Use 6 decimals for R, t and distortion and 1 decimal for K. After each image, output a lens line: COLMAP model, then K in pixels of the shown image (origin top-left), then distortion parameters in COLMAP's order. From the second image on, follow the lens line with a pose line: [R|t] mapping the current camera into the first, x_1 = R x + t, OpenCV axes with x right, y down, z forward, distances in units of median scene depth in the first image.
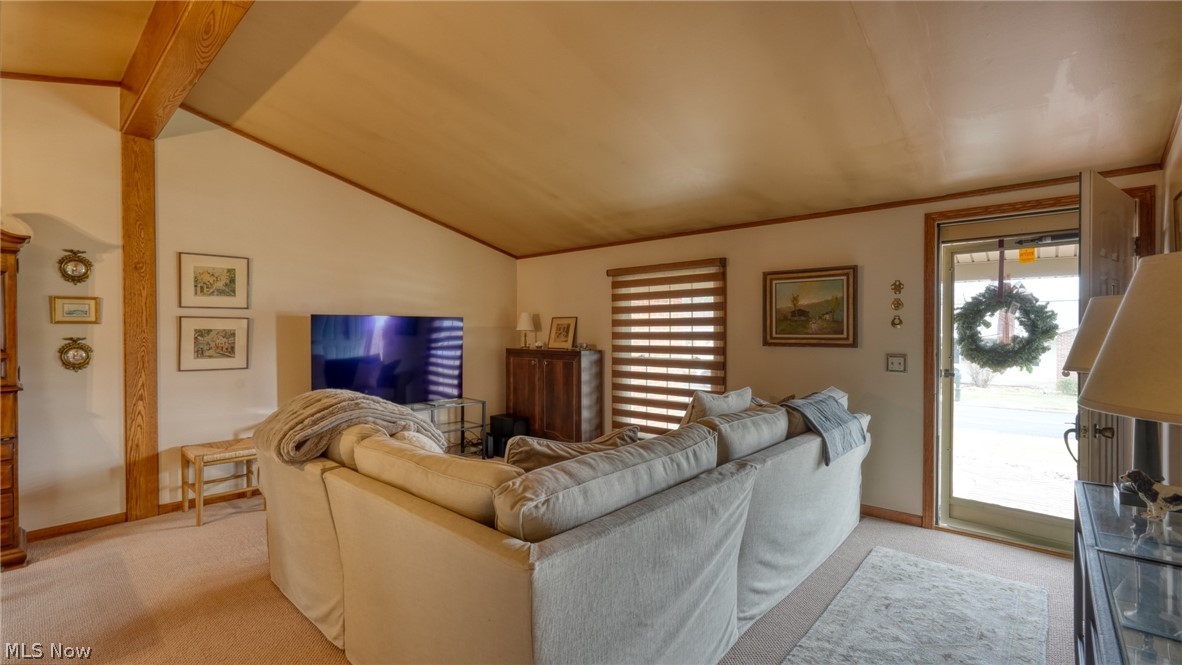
lens RADIAL K [[517.0, 0, 589.0], [0, 517.0, 329.2], [0, 0, 1]] dist [-0.009211, 0.002011]
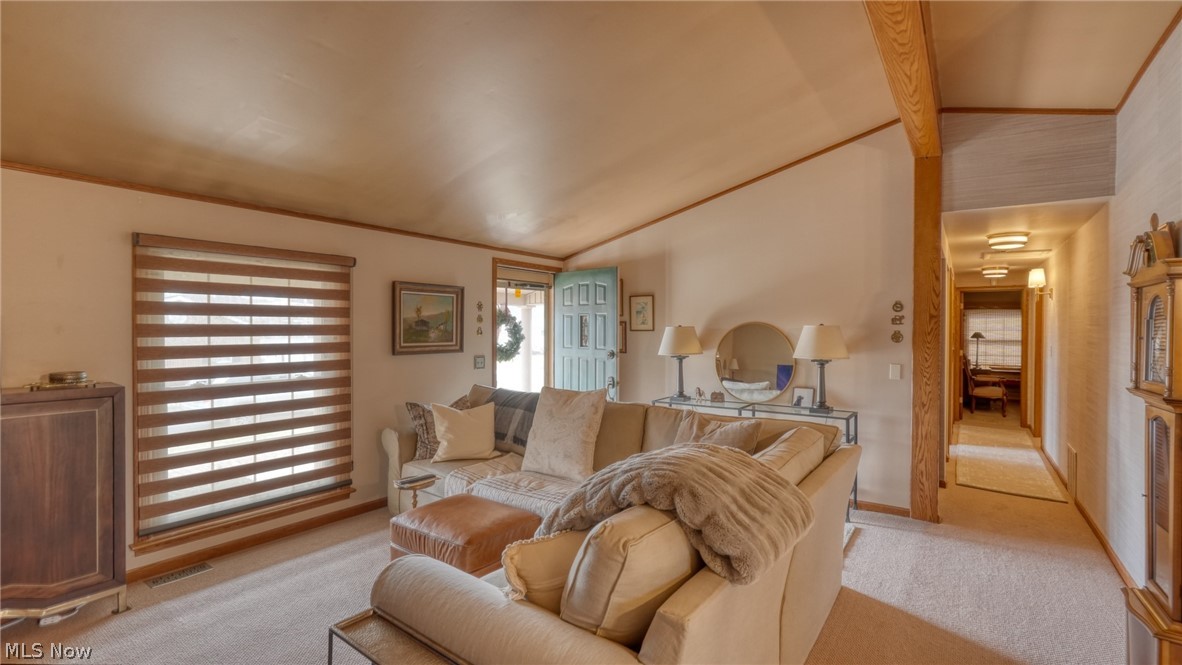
lens RADIAL K [[517.0, 0, 586.6], [0, 517.0, 331.7], [0, 0, 1]] dist [-0.009211, 0.002011]
pose [[-0.088670, -0.003148, 0.996056, -0.833830], [-0.000086, 0.999995, 0.003153, -0.019855], [-0.996061, 0.000194, -0.088670, 0.881618]]
